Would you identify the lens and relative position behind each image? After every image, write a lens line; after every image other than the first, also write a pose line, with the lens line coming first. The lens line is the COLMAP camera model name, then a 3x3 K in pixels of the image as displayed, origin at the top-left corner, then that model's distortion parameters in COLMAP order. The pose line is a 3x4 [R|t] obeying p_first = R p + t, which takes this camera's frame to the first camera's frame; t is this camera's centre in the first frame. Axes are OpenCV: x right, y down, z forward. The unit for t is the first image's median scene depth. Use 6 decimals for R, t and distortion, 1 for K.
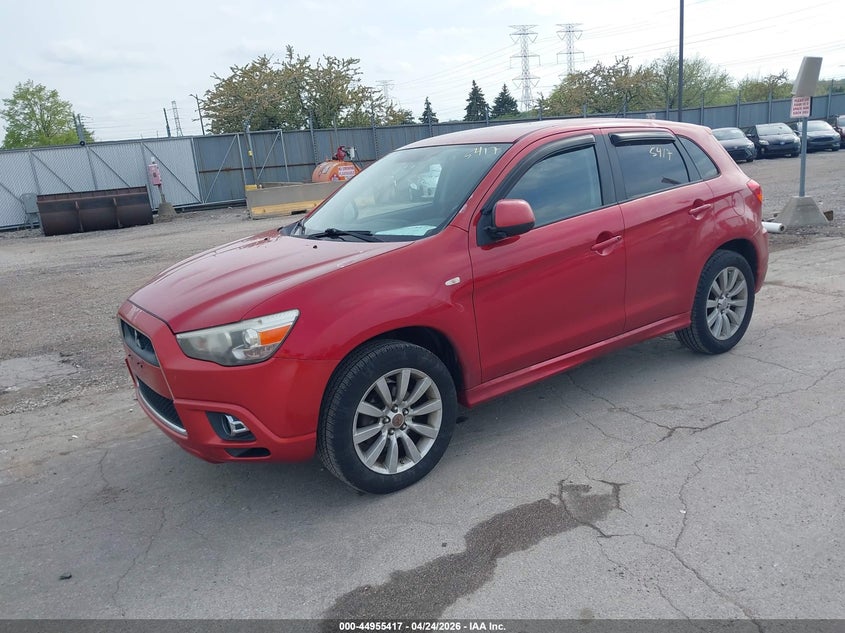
lens RADIAL K [[632.5, 0, 415.6], [0, 632.5, 313.8], [0, 0, 1]] dist [-0.000457, 0.000374]
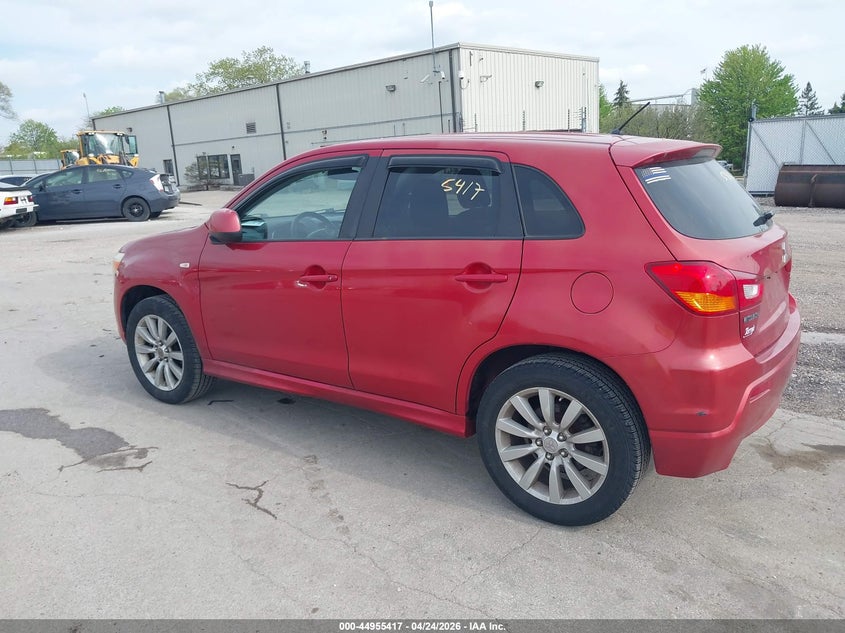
lens RADIAL K [[632.5, 0, 423.3], [0, 632.5, 317.5], [0, 0, 1]] dist [-0.000457, 0.000374]
pose [[0.383921, 0.300365, -0.873147, 1.046220], [-0.248318, 0.944363, 0.215679, -0.261402], [0.889349, 0.134015, 0.437147, 0.674614]]
